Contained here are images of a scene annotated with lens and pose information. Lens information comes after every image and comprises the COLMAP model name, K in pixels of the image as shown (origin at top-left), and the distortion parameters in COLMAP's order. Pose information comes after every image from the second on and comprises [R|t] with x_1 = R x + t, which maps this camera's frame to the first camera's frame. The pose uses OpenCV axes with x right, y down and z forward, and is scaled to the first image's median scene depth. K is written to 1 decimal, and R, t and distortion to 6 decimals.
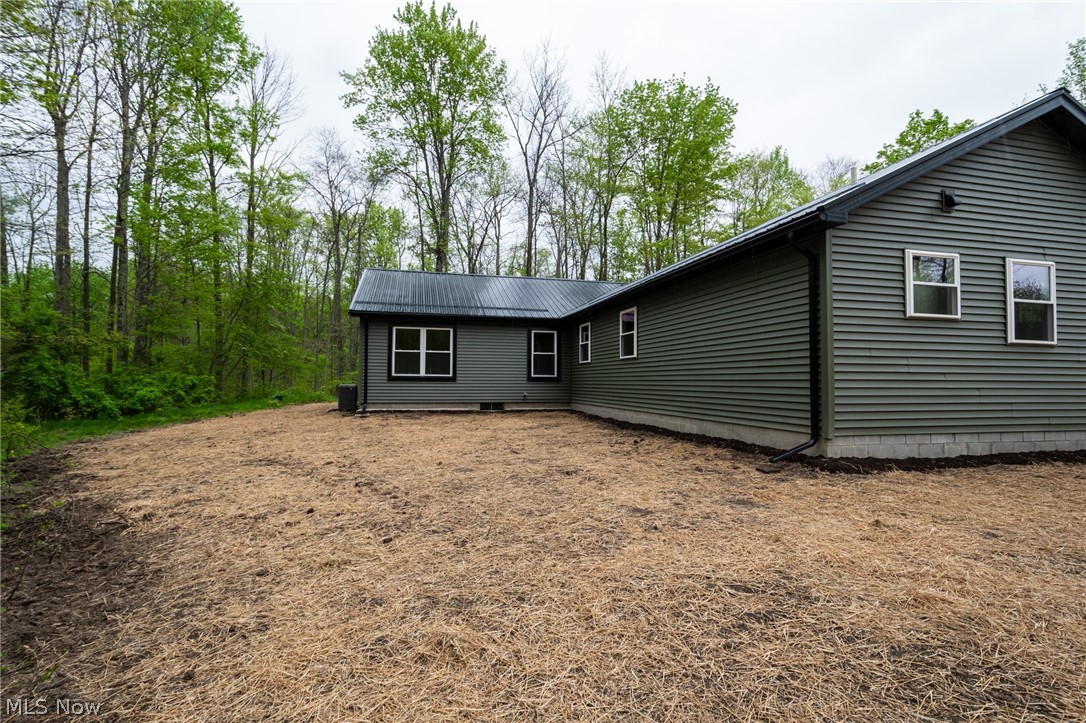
lens RADIAL K [[481.7, 0, 542.9], [0, 481.7, 364.3], [0, 0, 1]] dist [0.011402, 0.000080]
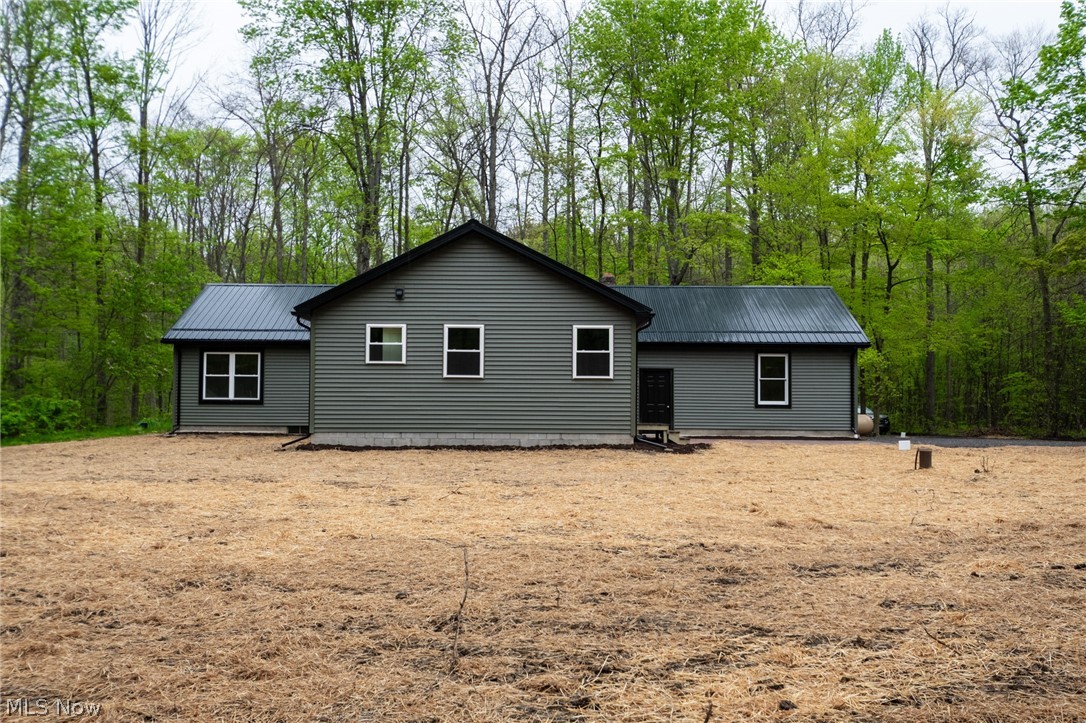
lens RADIAL K [[1096.7, 0, 542.7], [0, 1096.7, 362.0], [0, 0, 1]] dist [0.074917, 0.000000]
pose [[0.963383, -0.010236, -0.267935, 1.019188], [0.006977, 0.999890, -0.013111, -0.020133], [0.268039, 0.010762, 0.963348, -1.094684]]
